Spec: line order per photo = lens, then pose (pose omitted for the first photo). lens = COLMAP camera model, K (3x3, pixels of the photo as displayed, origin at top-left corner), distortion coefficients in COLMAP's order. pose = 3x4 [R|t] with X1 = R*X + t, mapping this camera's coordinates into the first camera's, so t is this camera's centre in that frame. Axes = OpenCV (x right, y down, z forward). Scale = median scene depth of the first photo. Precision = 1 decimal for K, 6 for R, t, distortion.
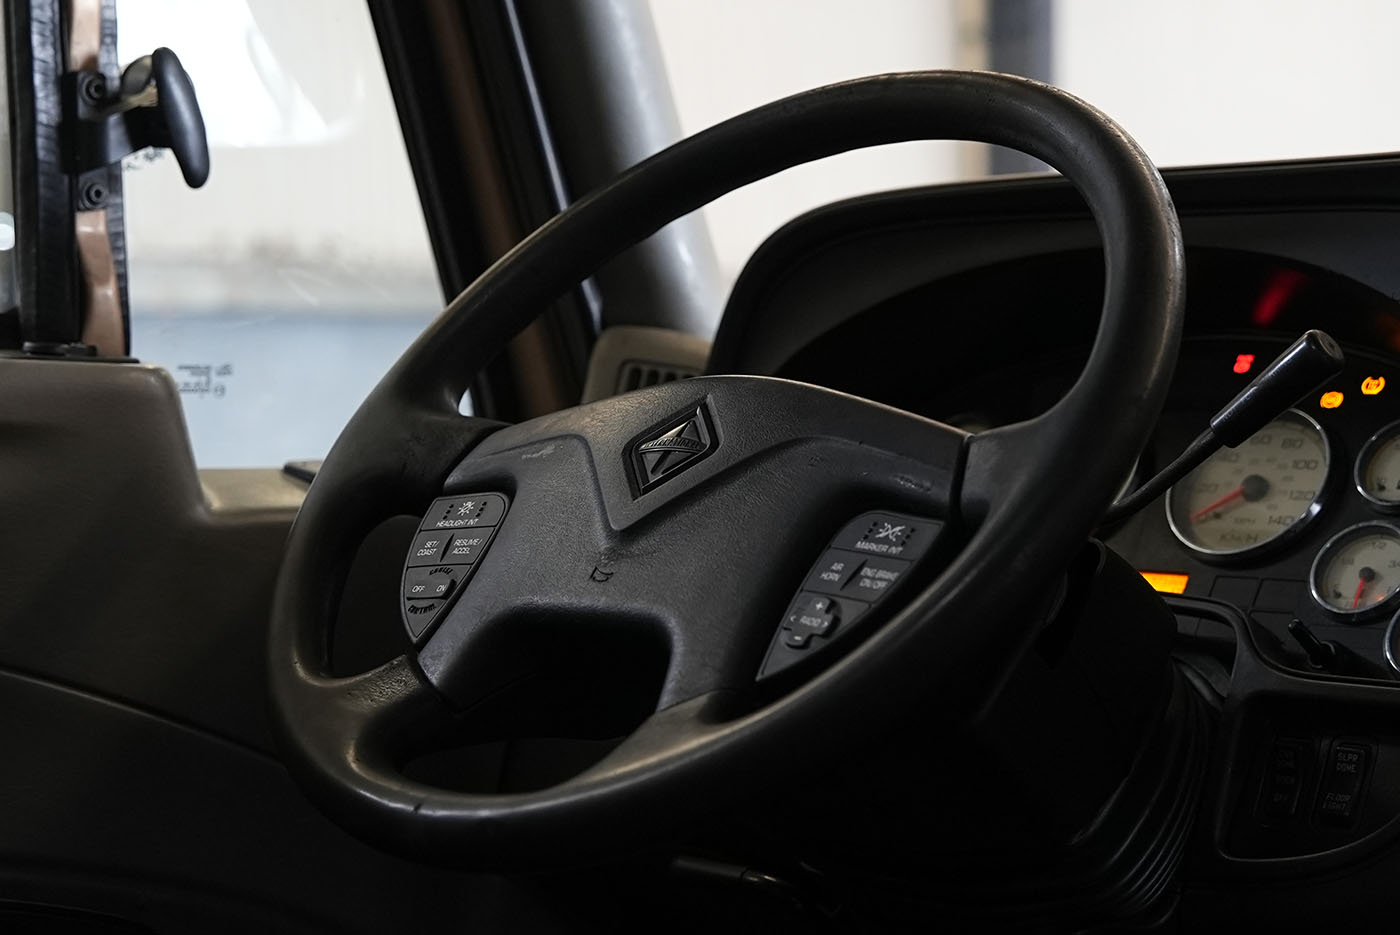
lens RADIAL K [[2810.3, 0, 700.0], [0, 2810.3, 467.5], [0, 0, 1]] dist [-0.036846, -0.147456]
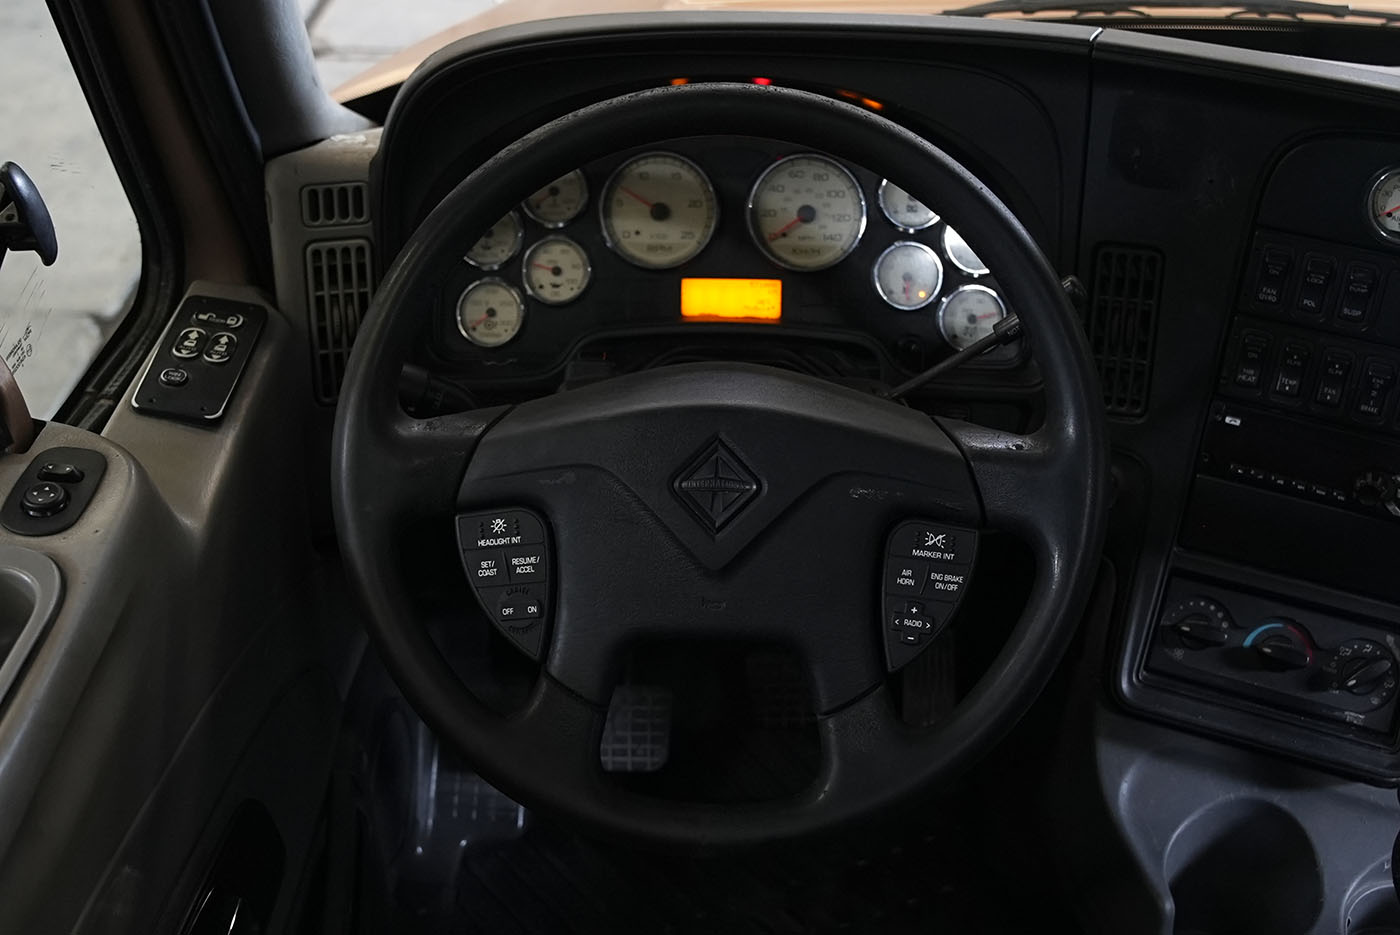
lens RADIAL K [[1453.3, 0, 700.0], [0, 1453.3, 467.5], [0, 0, 1]] dist [-0.182945, 0.146196]
pose [[0.743653, -0.419052, 0.520937, -0.326380], [0.011721, 0.787238, 0.616538, -0.385783], [-0.668463, -0.452385, 0.590344, 0.536296]]
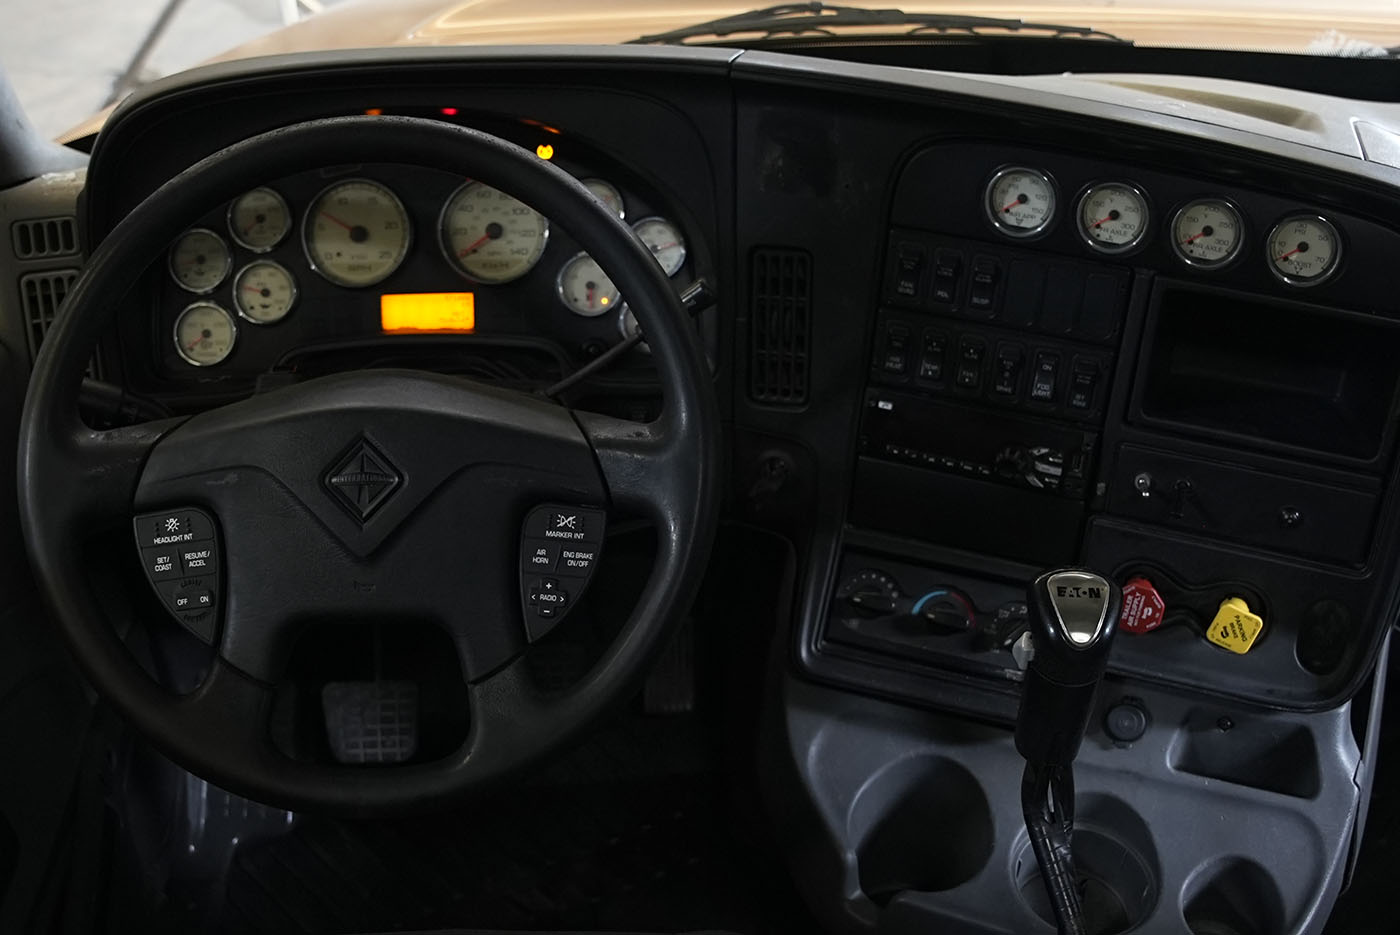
lens RADIAL K [[1453.3, 0, 700.0], [0, 1453.3, 467.5], [0, 0, 1]] dist [-0.182945, 0.146196]
pose [[0.680270, -0.442003, 0.584693, -0.288701], [-0.006338, 0.794136, 0.607707, -0.415372], [-0.732934, -0.417111, 0.537425, 0.417220]]
